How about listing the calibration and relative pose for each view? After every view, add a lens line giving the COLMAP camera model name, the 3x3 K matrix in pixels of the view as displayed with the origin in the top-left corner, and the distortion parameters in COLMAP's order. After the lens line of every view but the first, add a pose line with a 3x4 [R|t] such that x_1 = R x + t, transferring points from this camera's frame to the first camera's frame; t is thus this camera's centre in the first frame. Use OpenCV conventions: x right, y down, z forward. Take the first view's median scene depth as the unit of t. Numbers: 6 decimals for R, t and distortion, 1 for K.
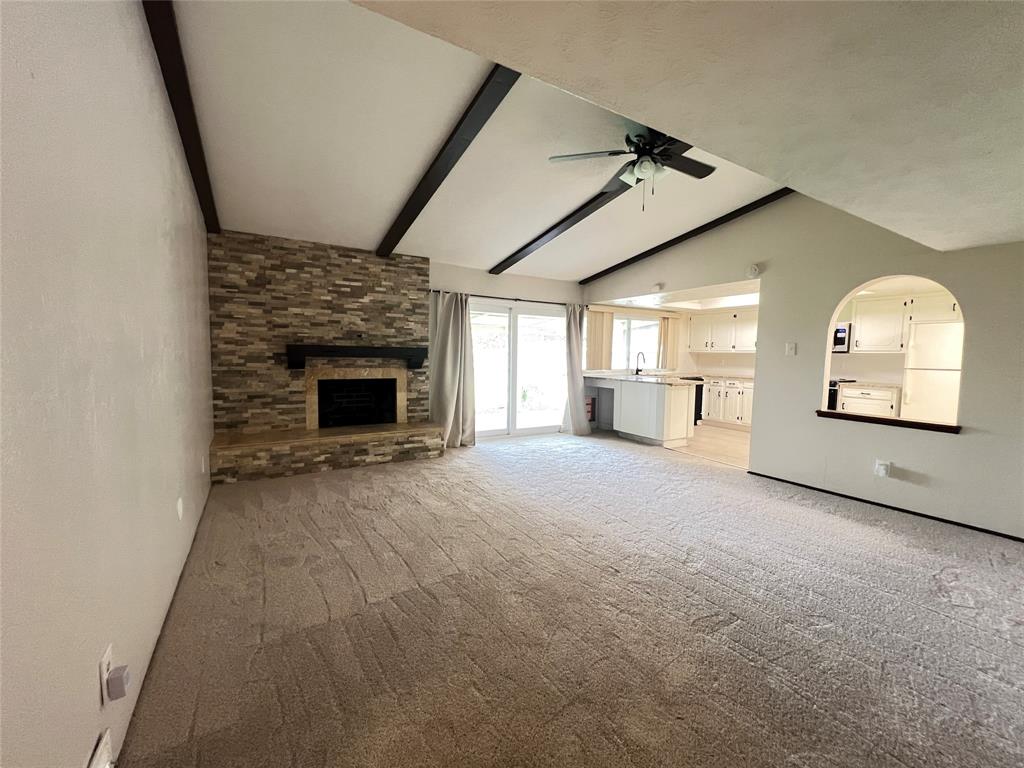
lens RADIAL K [[412.4, 0, 512.0], [0, 412.4, 384.0], [0, 0, 1]] dist [-0.000268, -0.000016]
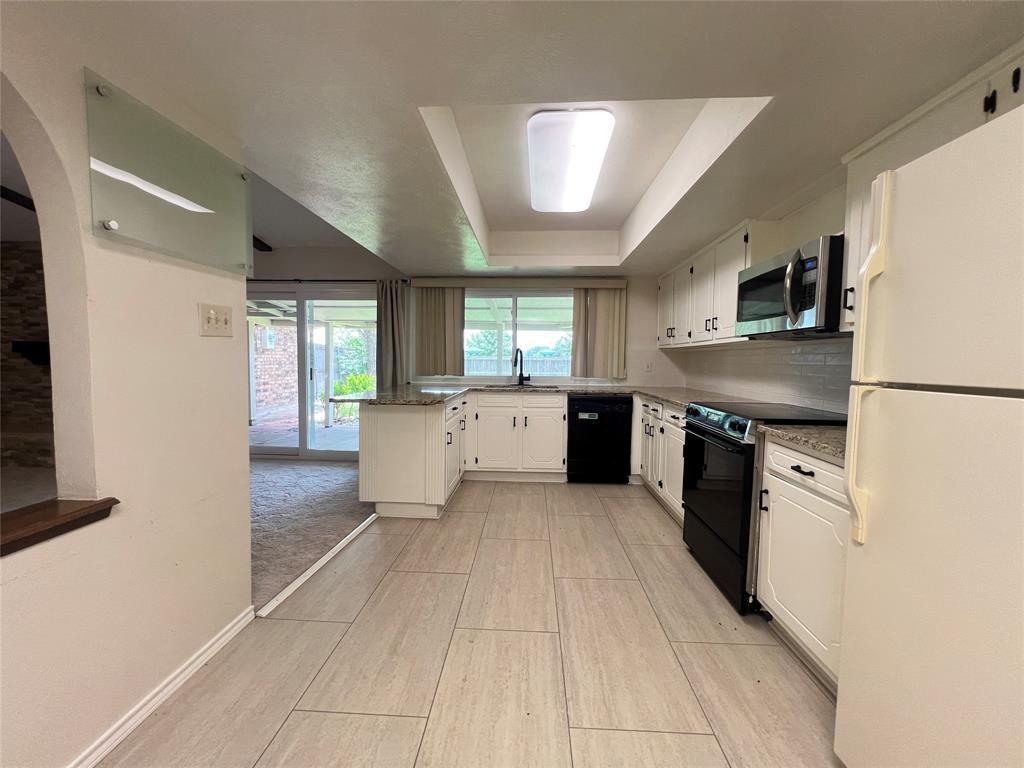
lens RADIAL K [[410.2, 0, 511.0], [0, 410.2, 381.8], [0, 0, 1]] dist [-0.001412, -0.000124]
pose [[0.829824, 0.027502, -0.557347, 1.055871], [-0.043275, 0.998948, -0.015139, -0.030173], [0.556344, 0.036682, 0.830142, 0.815829]]
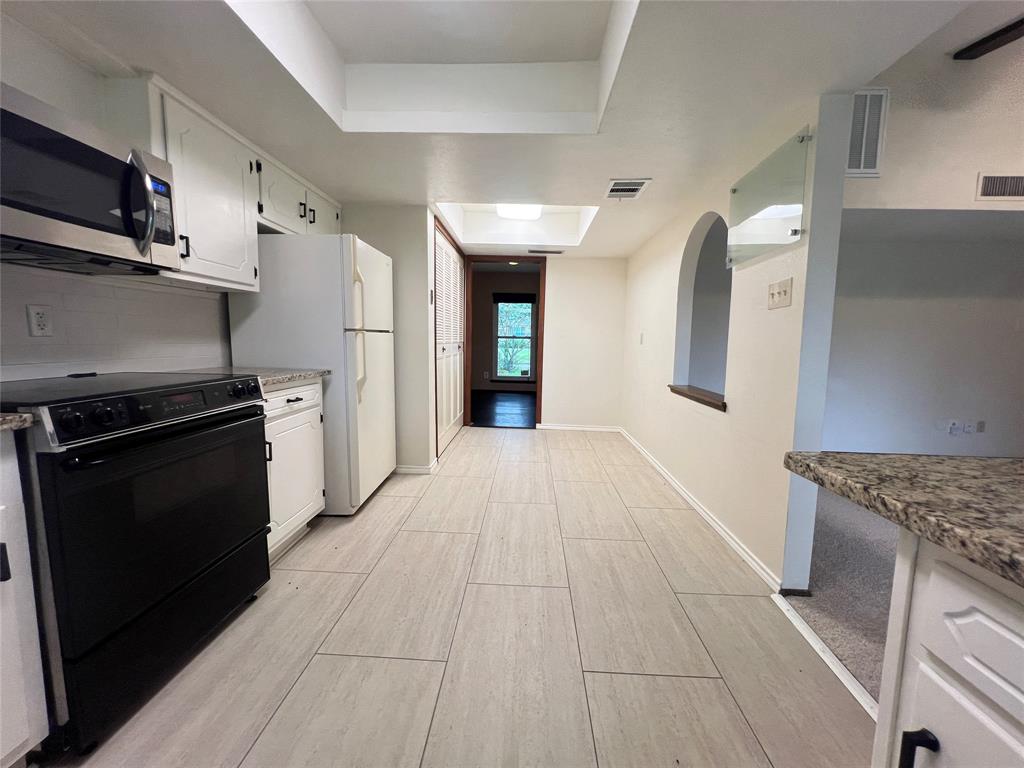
lens RADIAL K [[410.2, 0, 511.0], [0, 410.2, 381.8], [0, 0, 1]] dist [-0.001412, -0.000124]
pose [[-0.831985, -0.087214, 0.547901, 0.619190], [0.012069, 0.984488, 0.175035, -0.067610], [-0.554667, 0.152239, -0.818027, 1.486882]]
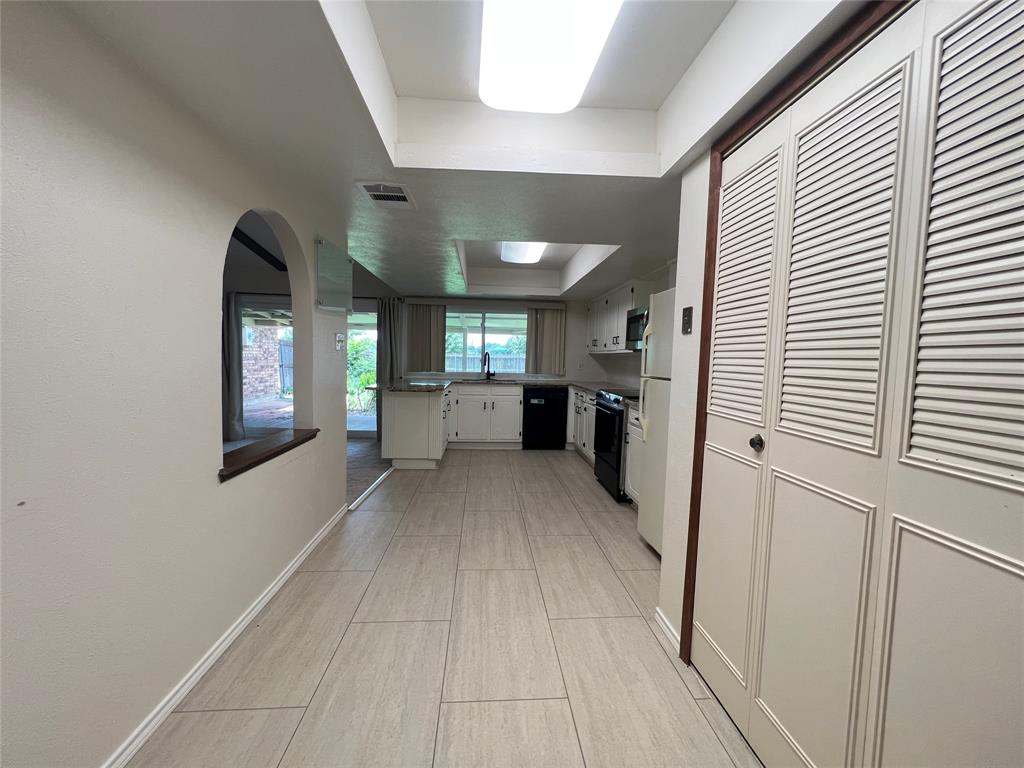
lens RADIAL K [[410.2, 0, 511.0], [0, 410.2, 381.8], [0, 0, 1]] dist [-0.001412, -0.000124]
pose [[0.890669, 0.036742, -0.453165, 1.194943], [-0.047333, 0.998807, -0.012048, -0.017527], [0.452181, 0.032180, 0.891345, 0.494359]]
